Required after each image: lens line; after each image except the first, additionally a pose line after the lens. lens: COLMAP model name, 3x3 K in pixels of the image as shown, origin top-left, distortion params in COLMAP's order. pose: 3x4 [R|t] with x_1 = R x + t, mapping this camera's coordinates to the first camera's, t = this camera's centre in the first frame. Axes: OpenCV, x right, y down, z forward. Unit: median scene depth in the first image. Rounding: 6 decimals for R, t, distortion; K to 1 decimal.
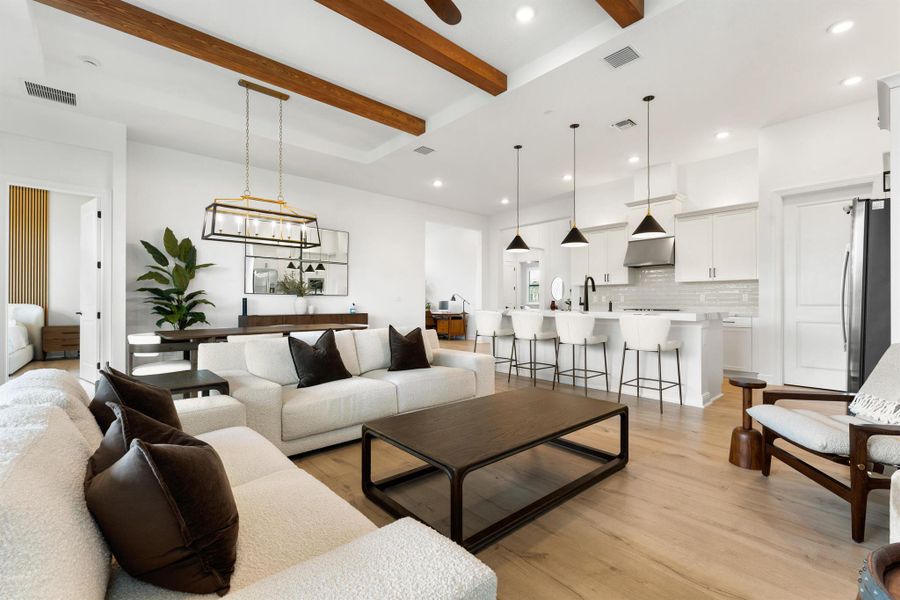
lens RADIAL K [[390.0, 0, 446.1], [0, 390.0, 299.6], [0, 0, 1]] dist [-0.001058, -0.000396]
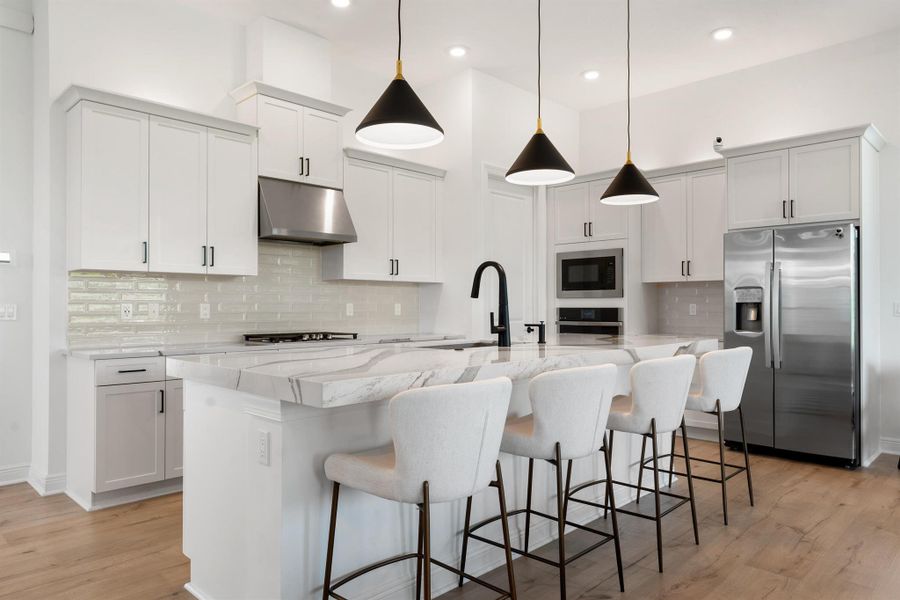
lens RADIAL K [[591.6, 0, 453.0], [0, 591.6, 300.0], [0, 0, 1]] dist [0.003318, -0.000797]
pose [[-0.083050, 0.010017, 0.996495, -0.235982], [-0.007110, 0.999918, -0.010644, -0.011607], [-0.996520, -0.007969, -0.082972, 1.084363]]
